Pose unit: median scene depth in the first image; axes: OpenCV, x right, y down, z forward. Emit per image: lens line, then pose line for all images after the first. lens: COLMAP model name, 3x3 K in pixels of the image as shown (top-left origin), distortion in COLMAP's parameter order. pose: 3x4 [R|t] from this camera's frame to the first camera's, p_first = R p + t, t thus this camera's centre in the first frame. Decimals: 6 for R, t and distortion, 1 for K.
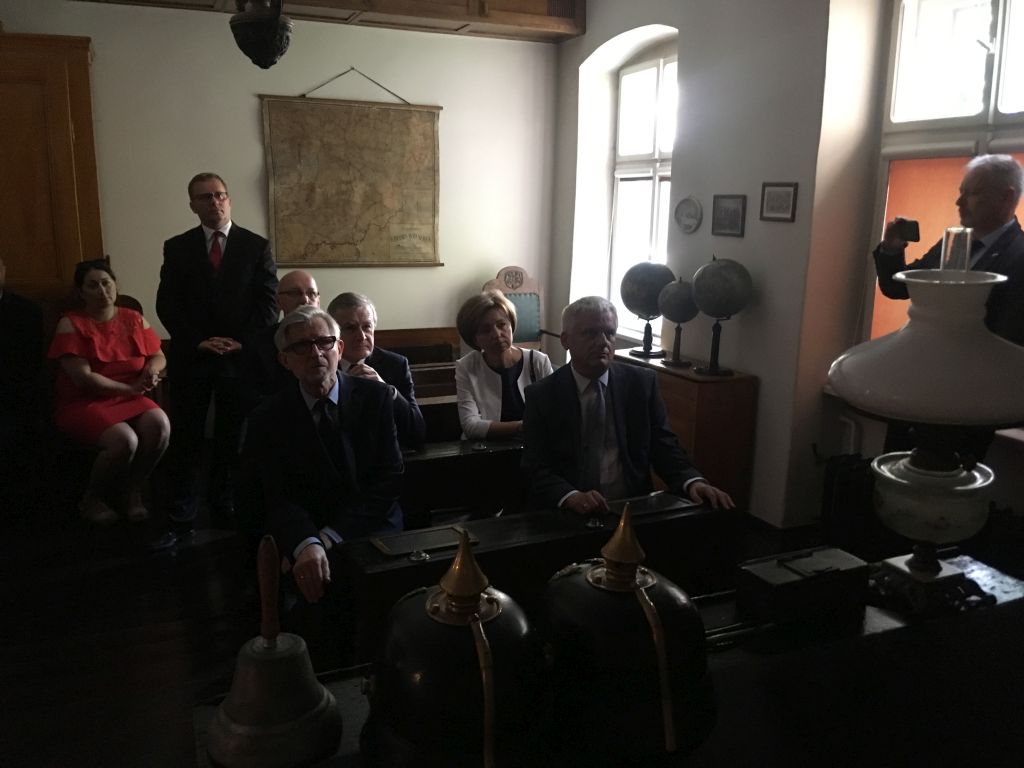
lens RADIAL K [[878.1, 0, 512.8], [0, 878.1, 384.2], [0, 0, 1]] dist [0.077775, -0.059431]
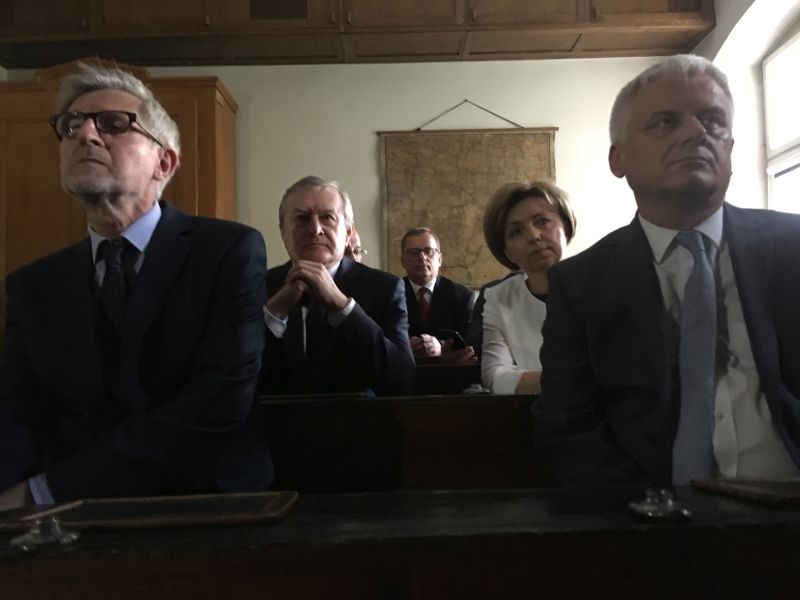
lens RADIAL K [[686.0, 0, 401.8], [0, 686.0, 297.8], [0, 0, 1]] dist [0.077775, -0.059431]
pose [[0.920549, -0.054979, -0.386738, 0.047930], [-0.046350, 0.967679, -0.247891, 0.066981], [0.387867, 0.246121, 0.888248, 0.312540]]
